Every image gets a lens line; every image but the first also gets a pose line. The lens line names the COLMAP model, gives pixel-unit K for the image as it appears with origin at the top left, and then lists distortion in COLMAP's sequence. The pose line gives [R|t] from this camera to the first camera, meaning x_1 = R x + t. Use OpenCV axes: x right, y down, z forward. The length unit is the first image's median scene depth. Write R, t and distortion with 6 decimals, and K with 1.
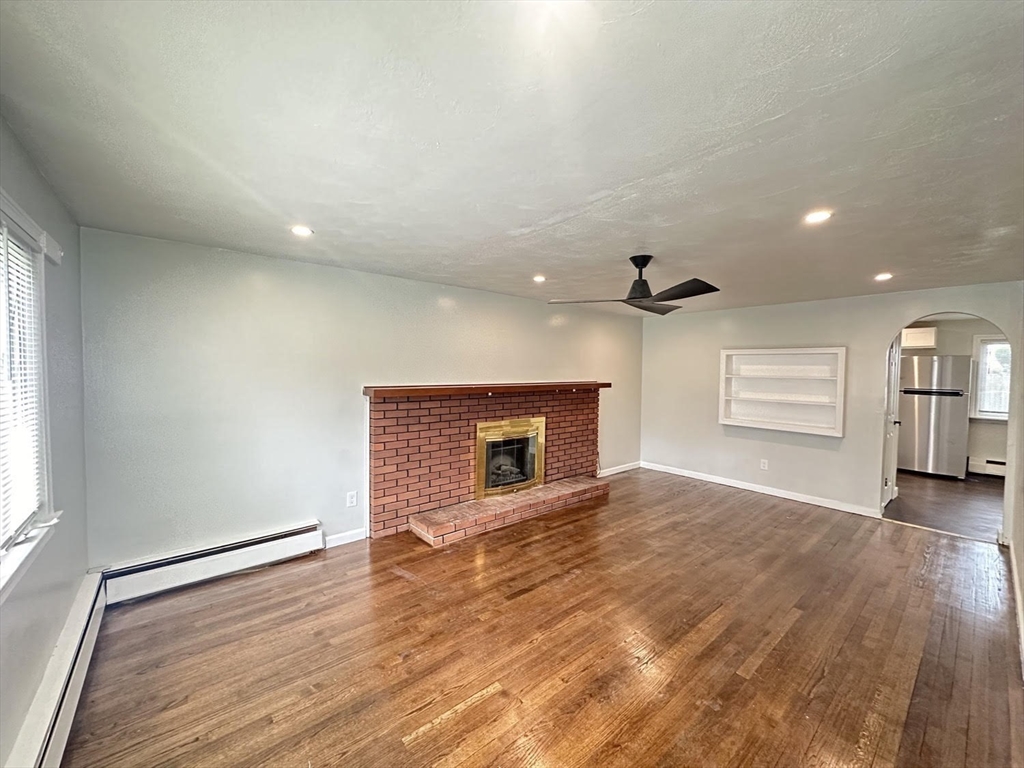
lens RADIAL K [[398.5, 0, 506.8], [0, 398.5, 384.2], [0, 0, 1]] dist [0.001907, 0.000224]
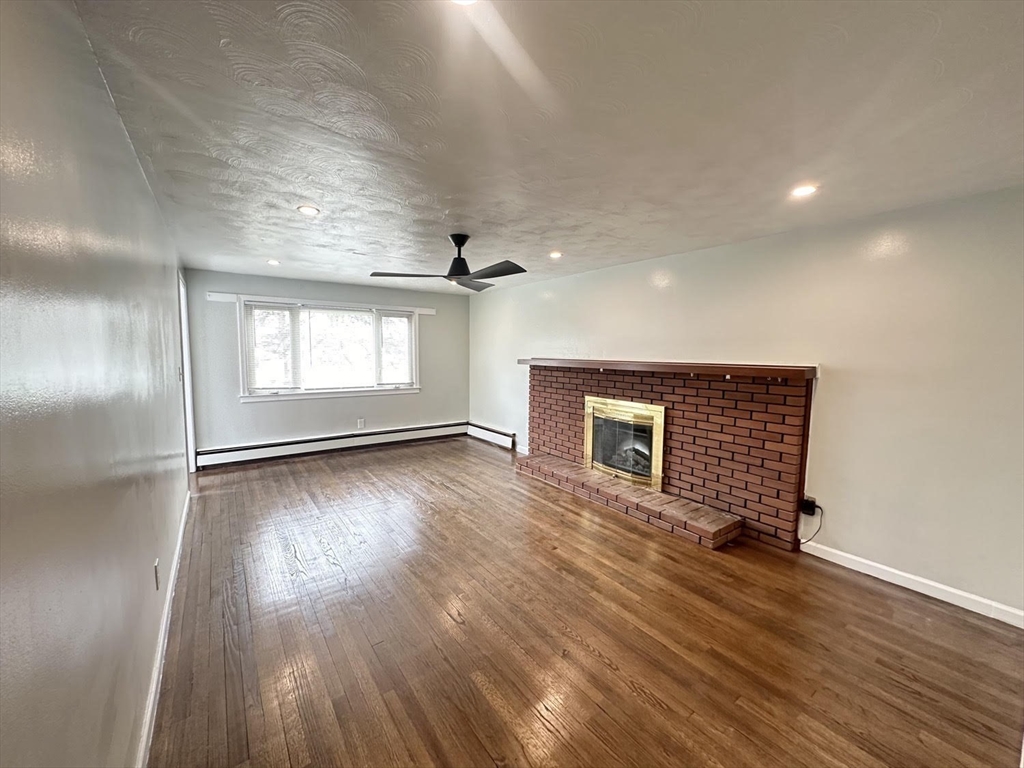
lens RADIAL K [[398.5, 0, 510.8], [0, 398.5, 384.5], [0, 0, 1]] dist [0.001907, 0.000224]
pose [[-0.053439, 0.085851, -0.994874, 0.904523], [-0.035778, 0.995493, 0.087826, -0.018088], [0.997930, 0.040288, -0.050126, 0.763405]]
